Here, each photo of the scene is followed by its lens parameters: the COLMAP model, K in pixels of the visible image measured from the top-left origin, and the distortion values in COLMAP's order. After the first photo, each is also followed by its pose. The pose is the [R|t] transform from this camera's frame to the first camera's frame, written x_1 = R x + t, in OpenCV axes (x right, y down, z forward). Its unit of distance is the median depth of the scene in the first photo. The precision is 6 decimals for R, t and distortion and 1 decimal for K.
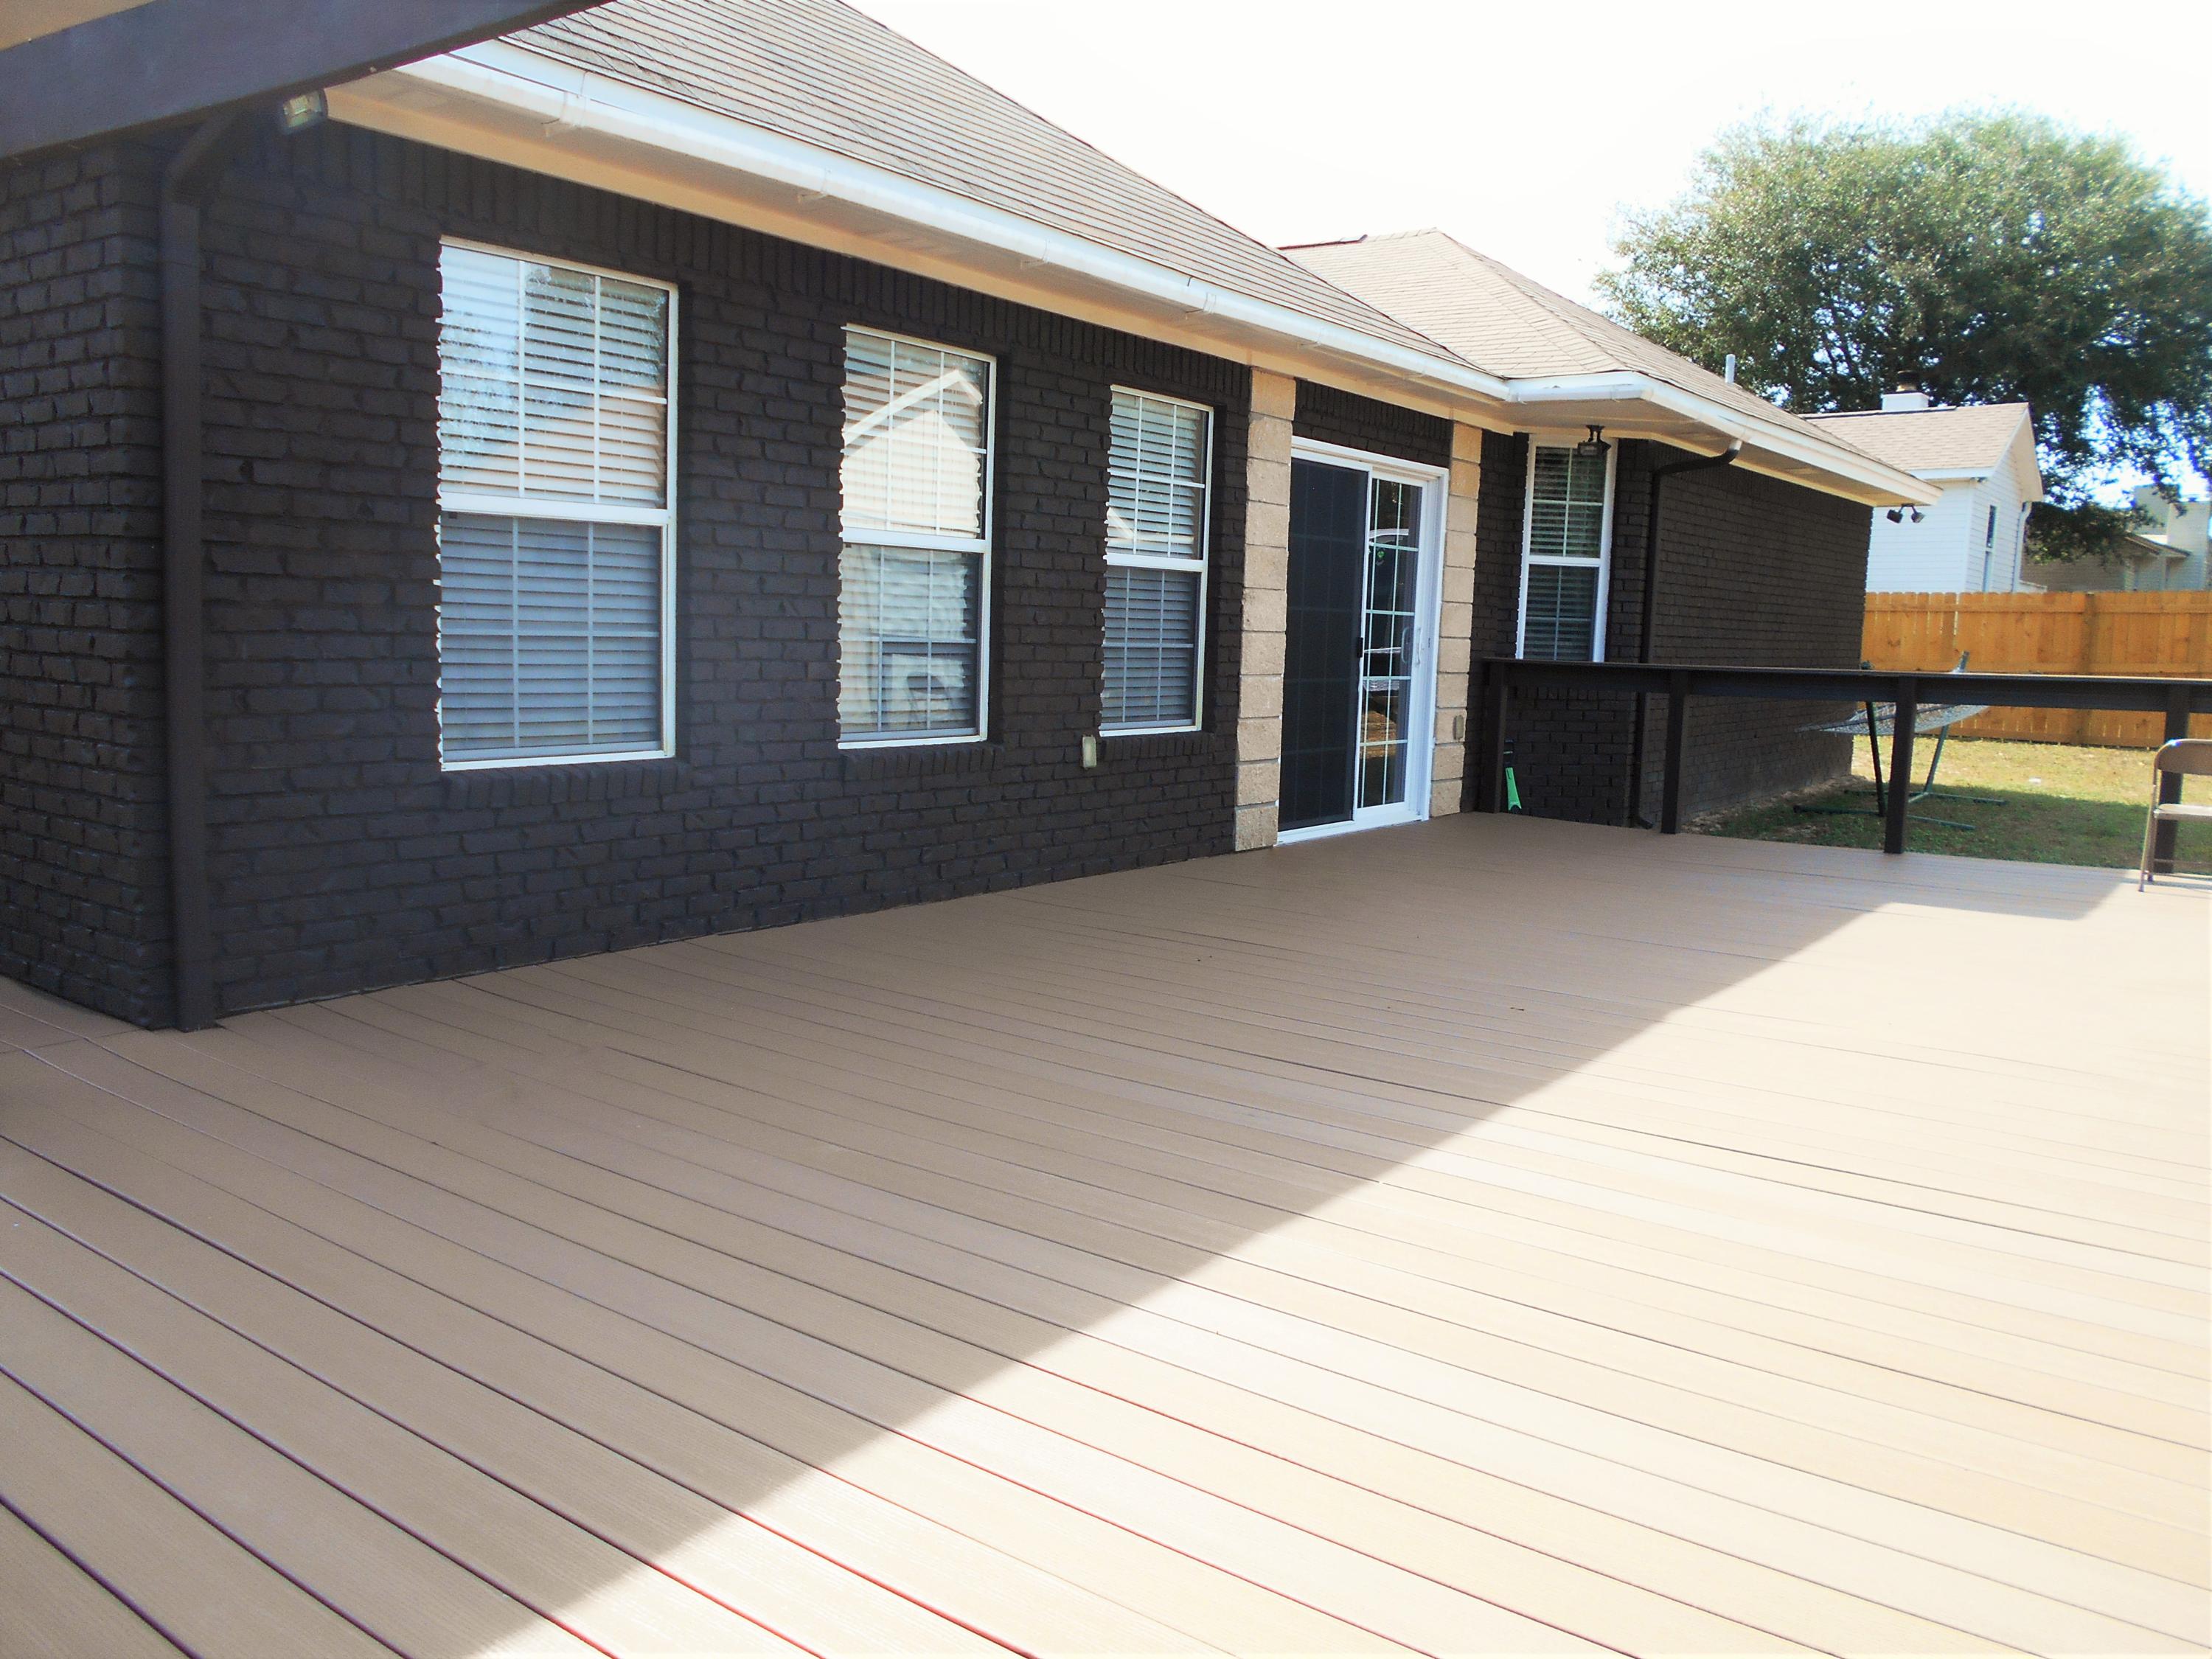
lens RADIAL K [[1704.1, 0, 1100.5], [0, 1704.1, 824.2], [0, 0, 1]] dist [-0.059464, 0.095622]
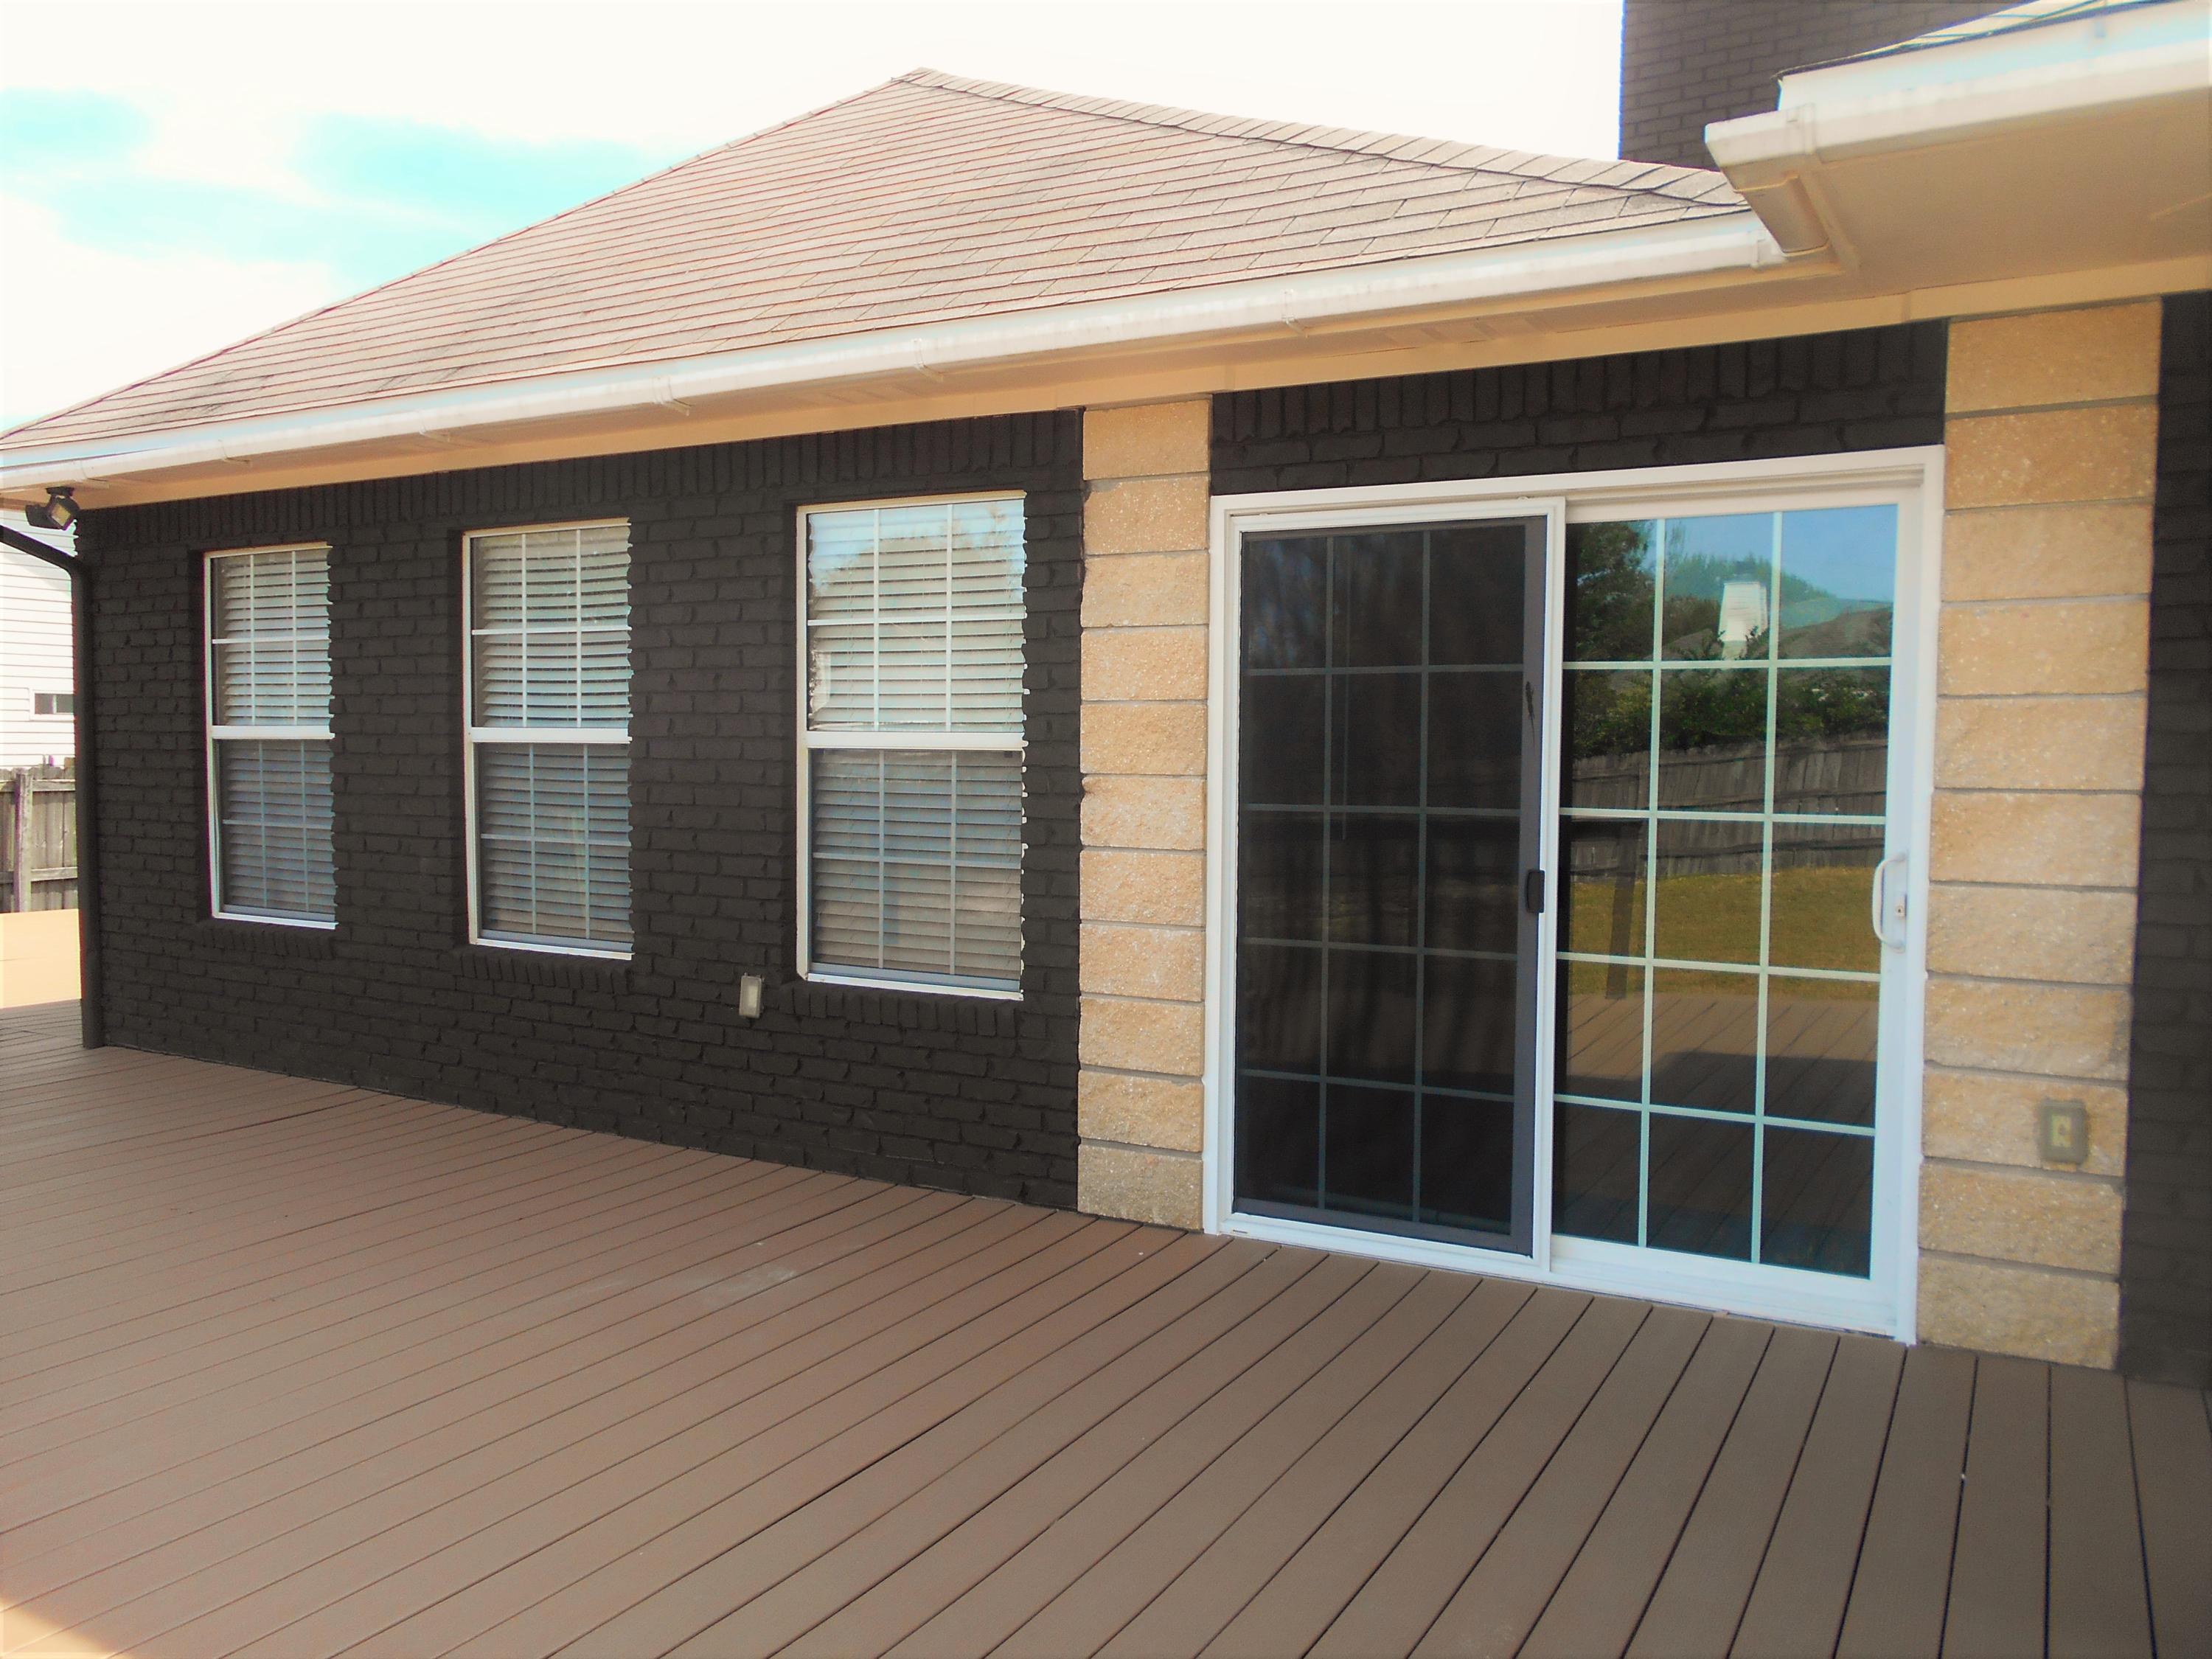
lens RADIAL K [[1705.6, 0, 1113.1], [0, 1705.6, 832.9], [0, 0, 1]] dist [-0.060003, 0.005915]
pose [[0.139409, 0.030343, -0.989770, 0.680690], [-0.116973, 0.993037, 0.013968, -0.128420], [0.983302, 0.113829, 0.141988, 0.930796]]
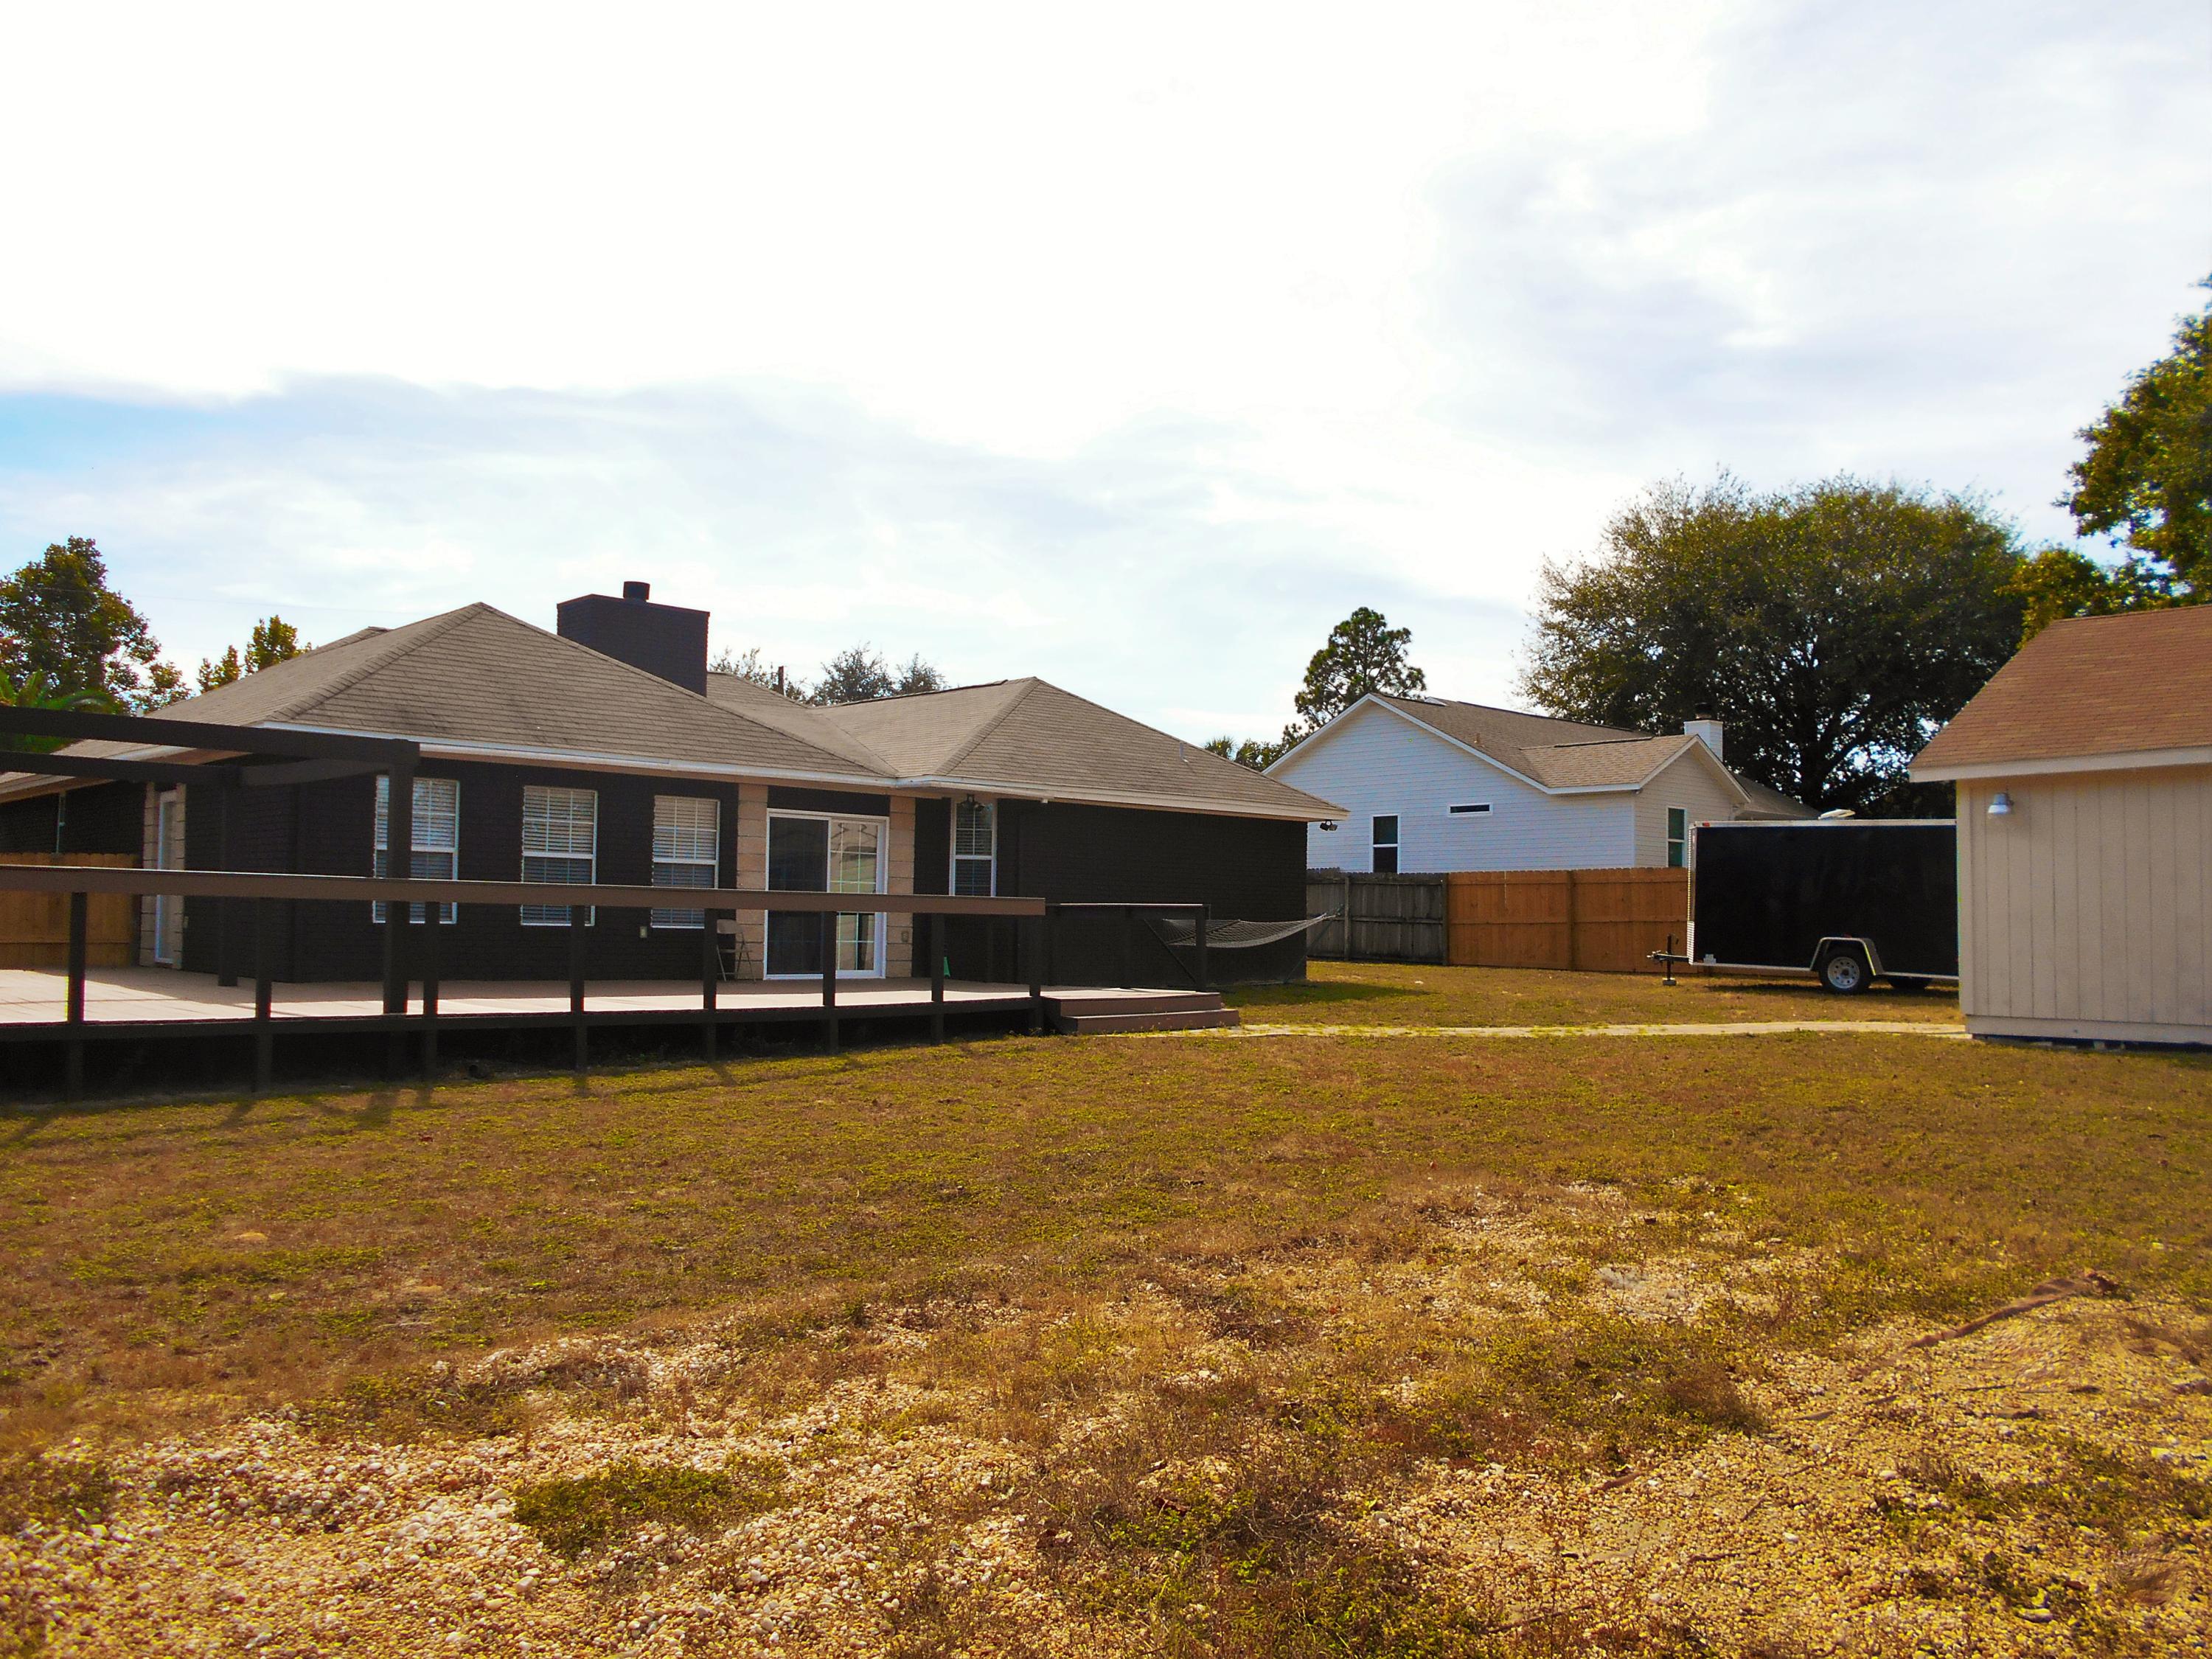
lens RADIAL K [[1704.1, 0, 1100.5], [0, 1704.1, 824.2], [0, 0, 1]] dist [-0.059464, 0.095622]
pose [[0.991509, -0.022609, -0.128057, 0.926042], [-0.000602, 0.983960, -0.178391, 0.233378], [0.130036, 0.176953, 0.975591, -1.346674]]
